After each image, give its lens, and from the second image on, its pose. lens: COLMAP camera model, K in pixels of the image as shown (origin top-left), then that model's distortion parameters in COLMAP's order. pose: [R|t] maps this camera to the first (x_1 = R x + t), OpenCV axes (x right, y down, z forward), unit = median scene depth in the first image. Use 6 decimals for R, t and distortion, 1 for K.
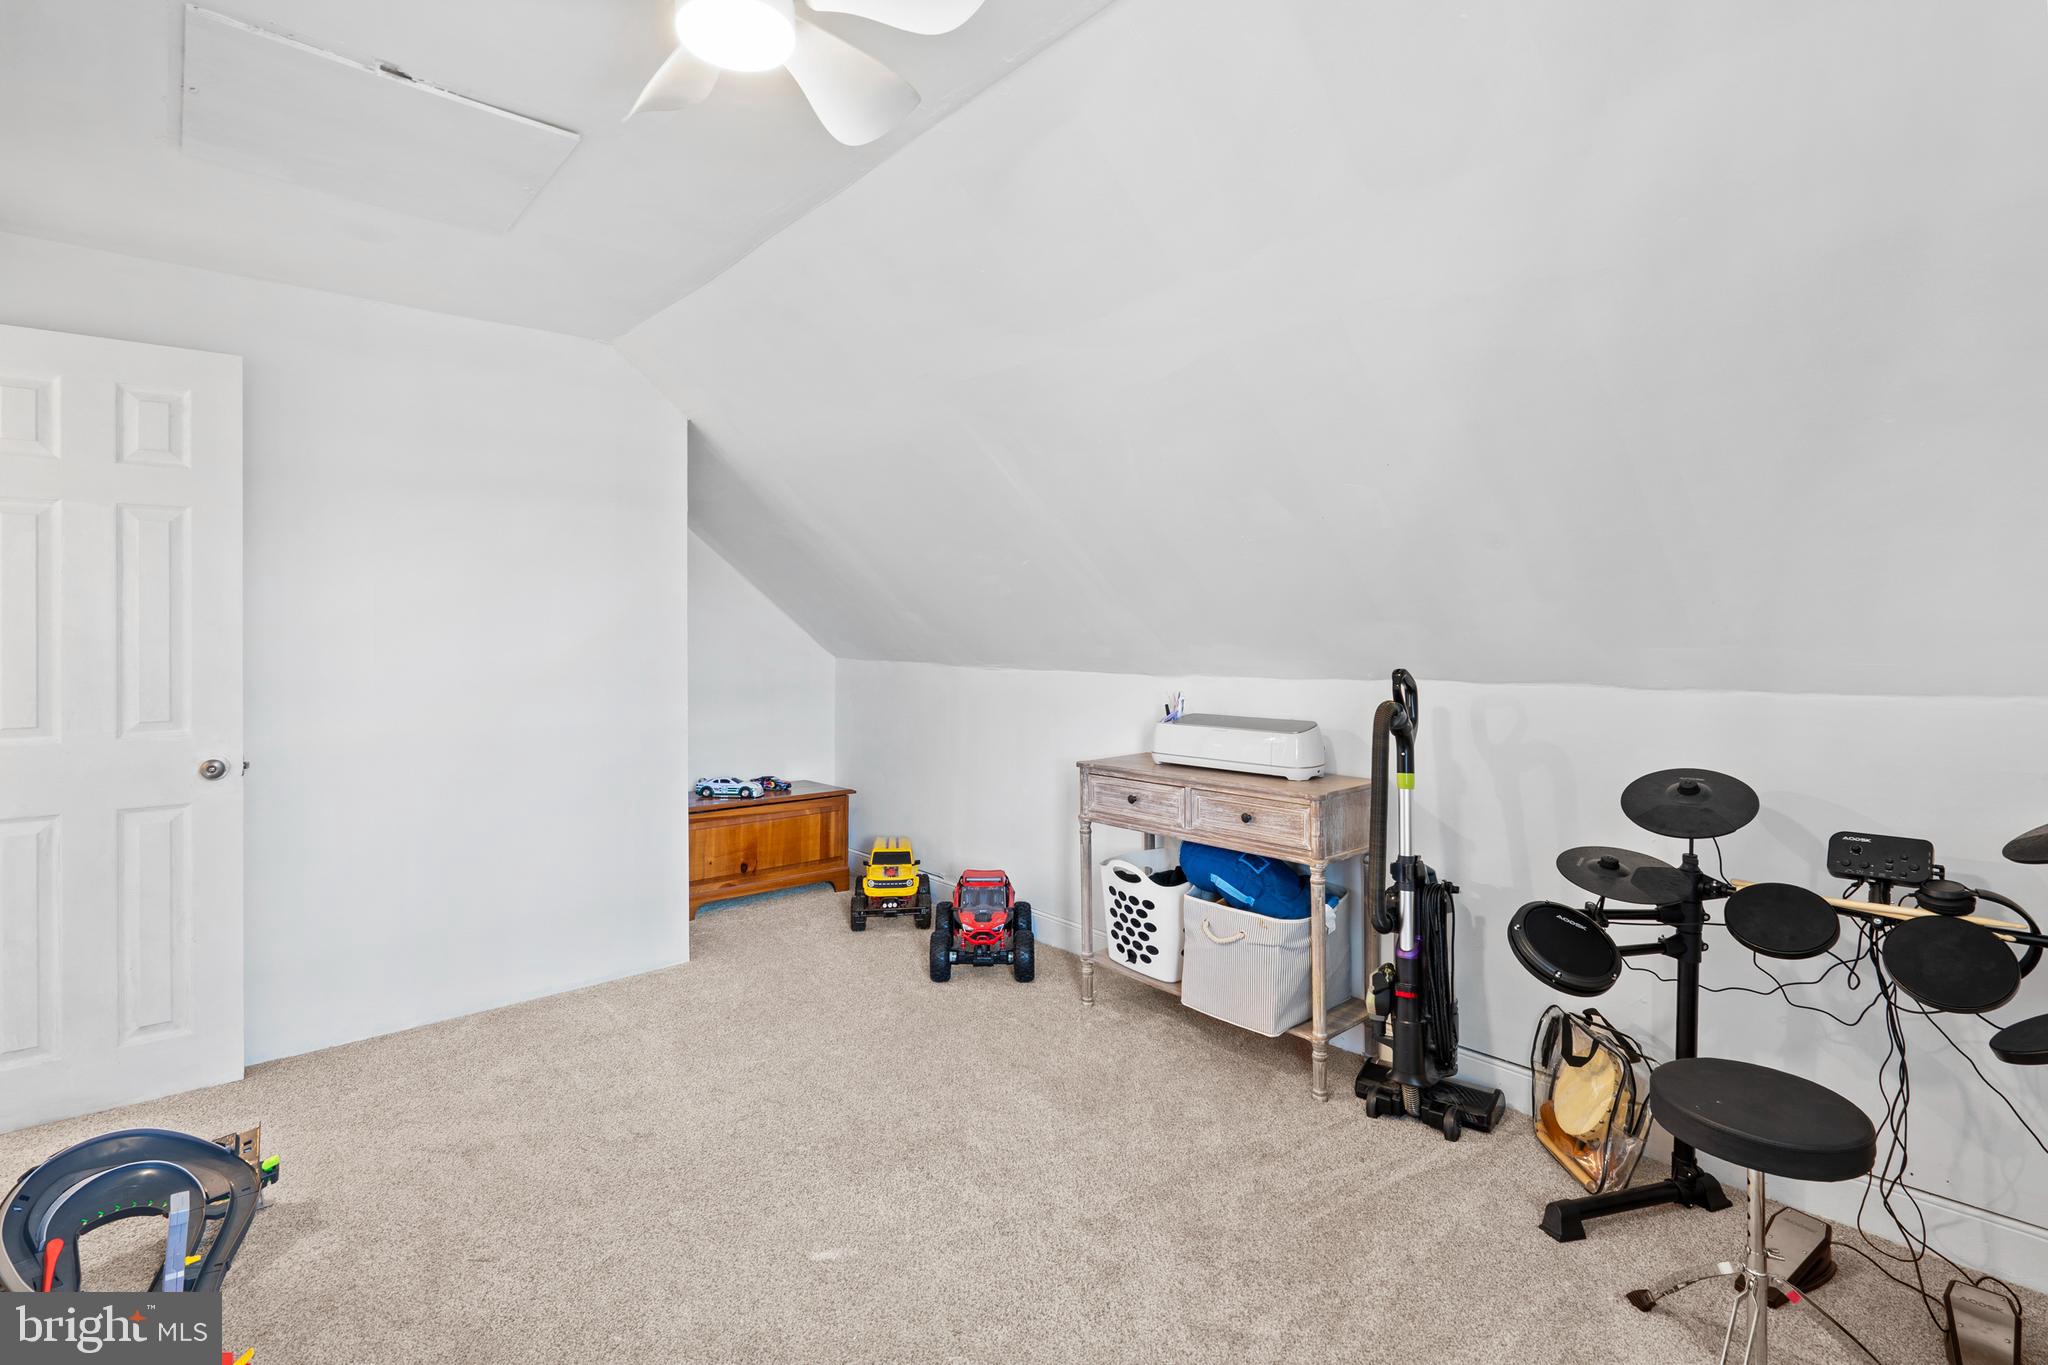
lens RADIAL K [[943.2, 0, 1022.2], [0, 943.2, 648.2], [0, 0, 1]] dist [0.000427, 0.000887]
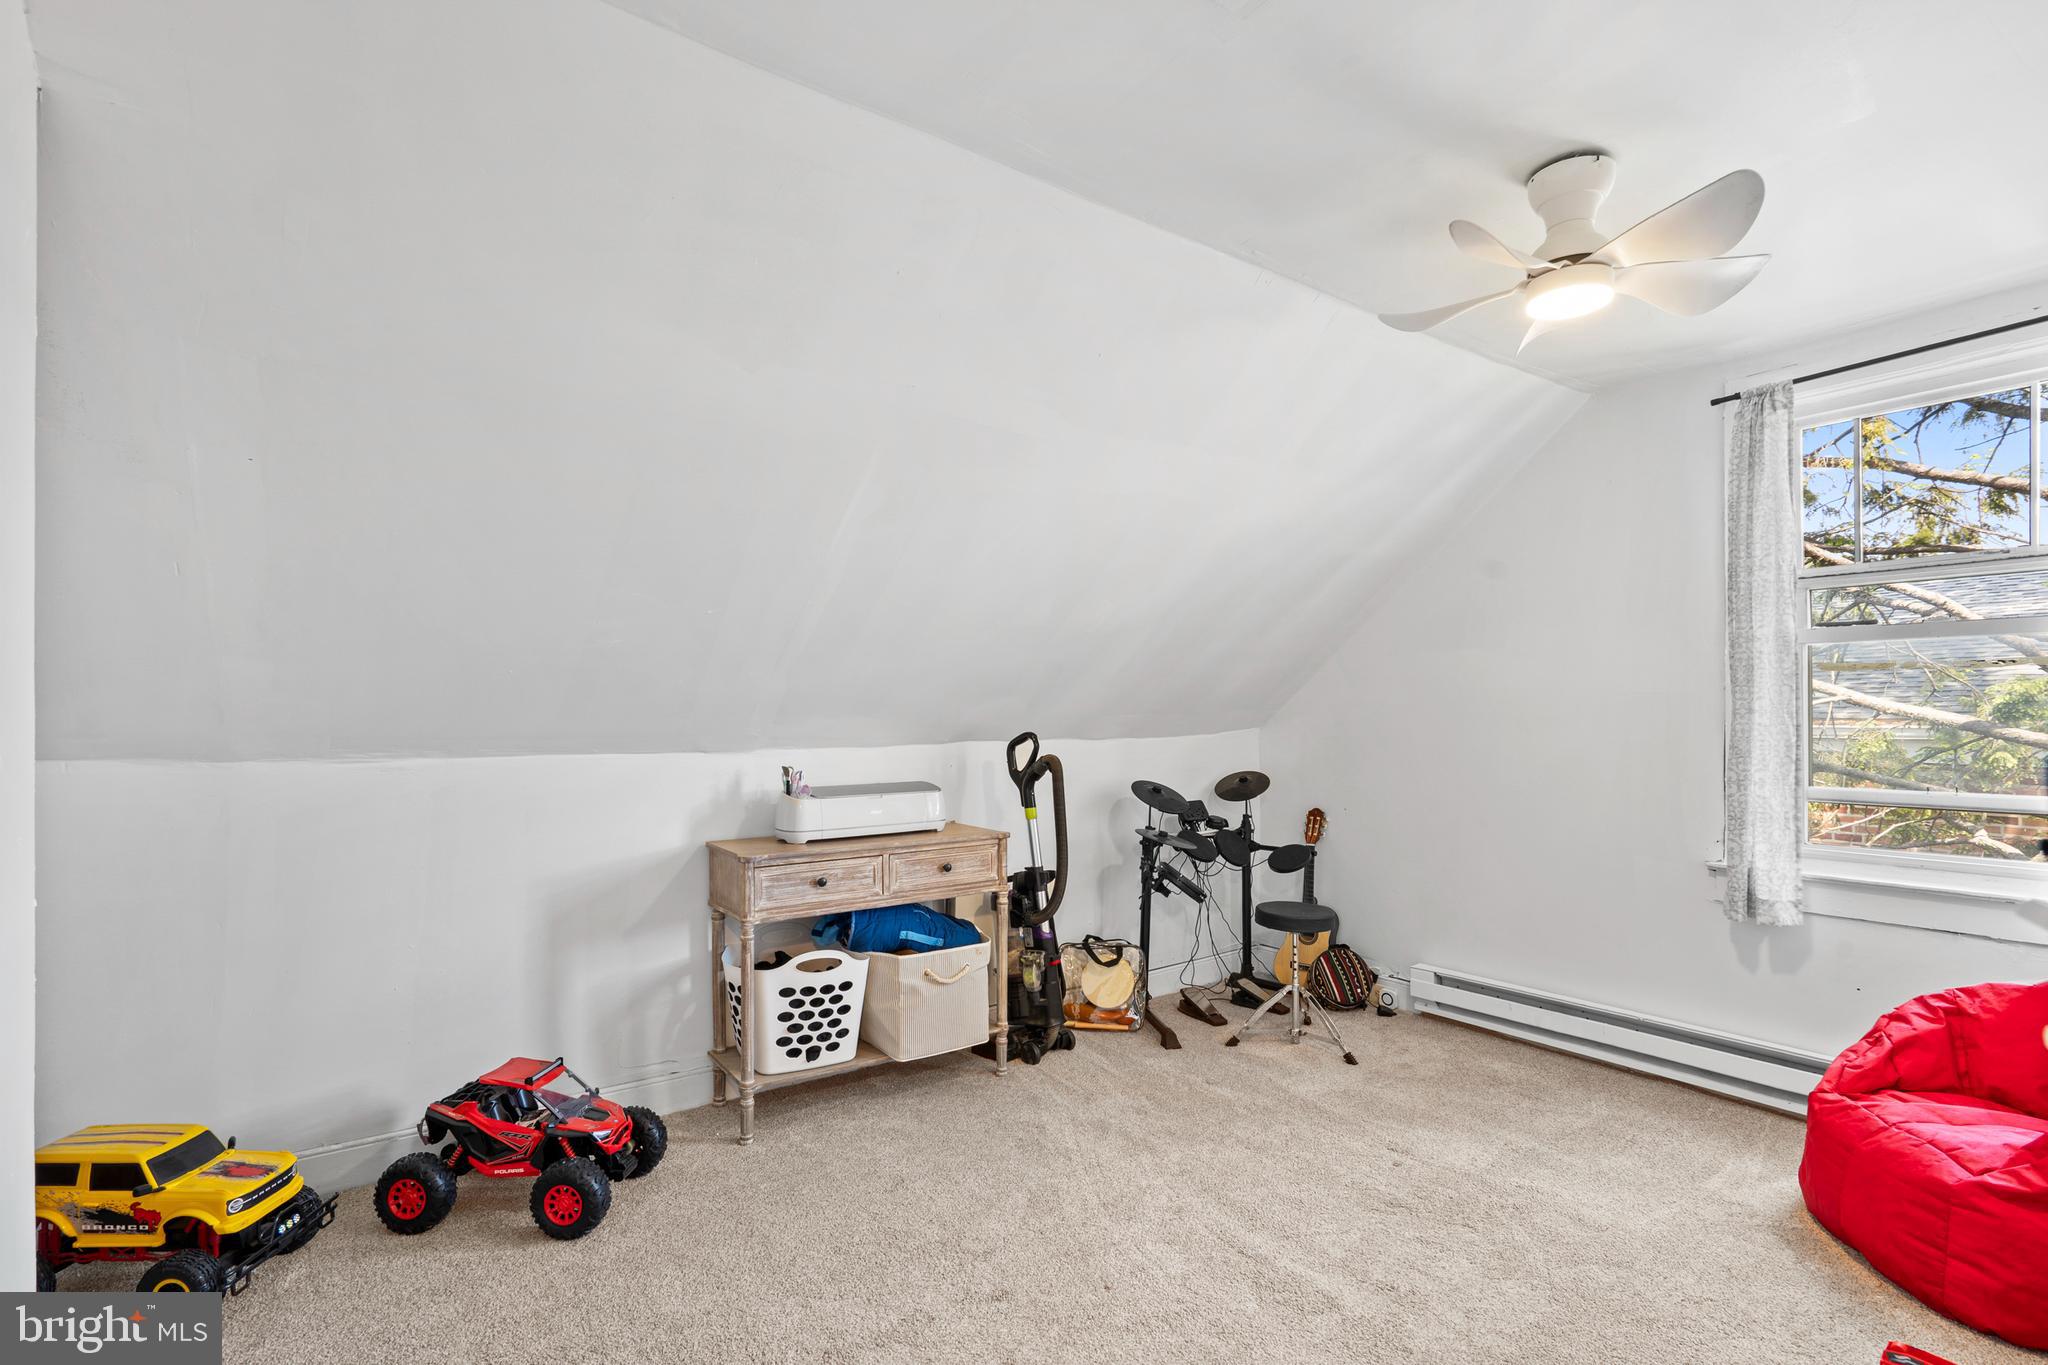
lens RADIAL K [[959.4, 0, 1024.3], [0, 959.4, 710.4], [0, 0, 1]] dist [0.000495, 0.000373]
pose [[0.106218, 0.001698, 0.994341, -0.821499], [0.012139, 0.999922, -0.003004, -0.004734], [-0.994269, 0.012389, 0.106189, 0.709255]]
